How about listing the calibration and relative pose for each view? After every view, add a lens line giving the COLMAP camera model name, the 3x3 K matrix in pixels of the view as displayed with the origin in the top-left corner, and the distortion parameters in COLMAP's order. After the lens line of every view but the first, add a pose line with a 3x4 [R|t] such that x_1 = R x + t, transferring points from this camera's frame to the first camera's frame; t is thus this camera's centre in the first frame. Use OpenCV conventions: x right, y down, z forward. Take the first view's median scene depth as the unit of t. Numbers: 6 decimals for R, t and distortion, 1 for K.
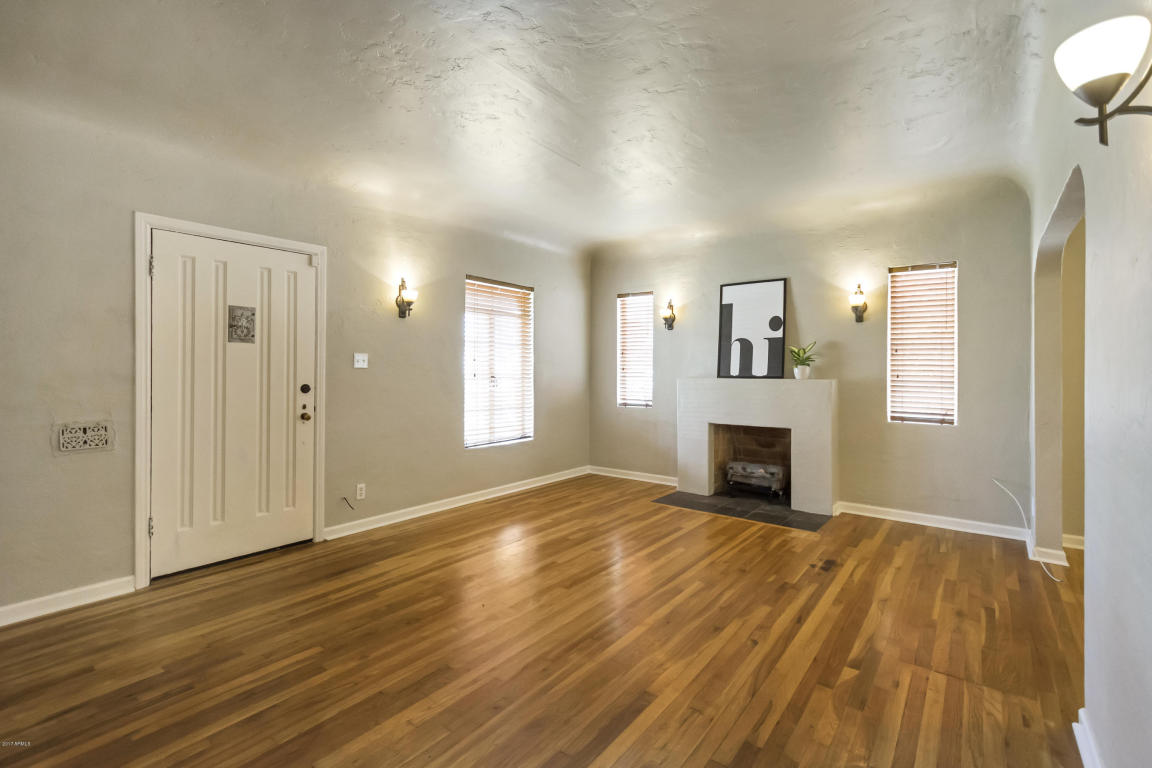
lens RADIAL K [[517.8, 0, 577.7], [0, 517.8, 372.6], [0, 0, 1]] dist [0.009165, -0.001815]
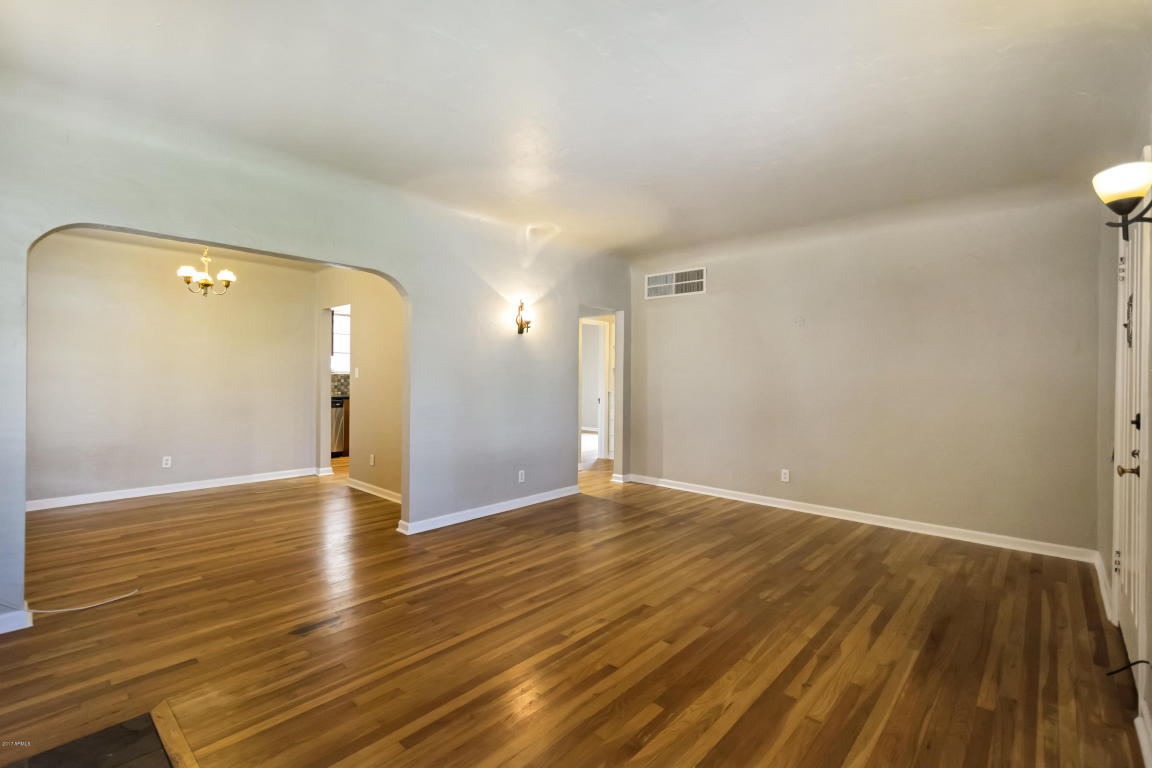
lens RADIAL K [[517.8, 0, 580.5], [0, 517.8, 383.6], [0, 0, 1]] dist [0.009165, -0.001815]
pose [[-0.997047, -0.013041, 0.075674, 0.020895], [-0.011337, 0.999673, 0.022915, -0.012231], [-0.075949, 0.021989, -0.996869, 1.198792]]
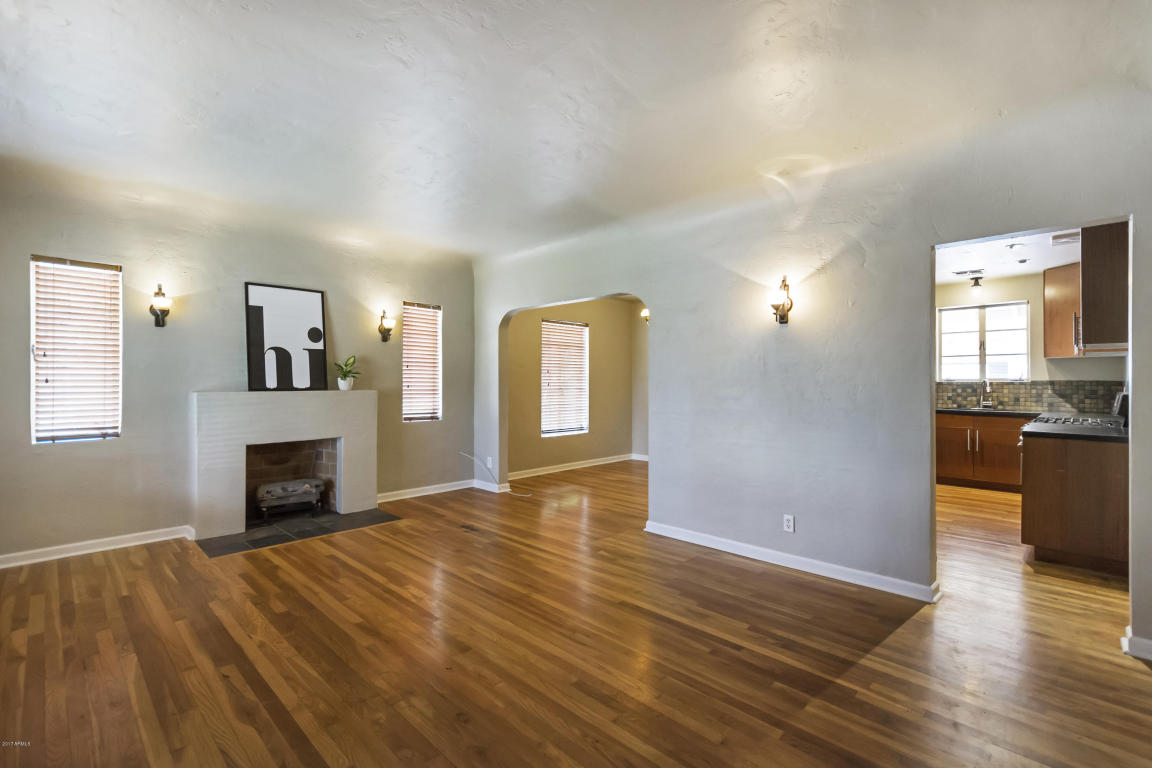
lens RADIAL K [[517.8, 0, 571.3], [0, 517.8, 382.7], [0, 0, 1]] dist [0.009165, -0.001815]
pose [[0.119125, -0.006222, 0.992860, -0.552673], [0.004409, 0.999974, 0.005737, -0.006877], [-0.992869, 0.003694, 0.119149, 0.396163]]
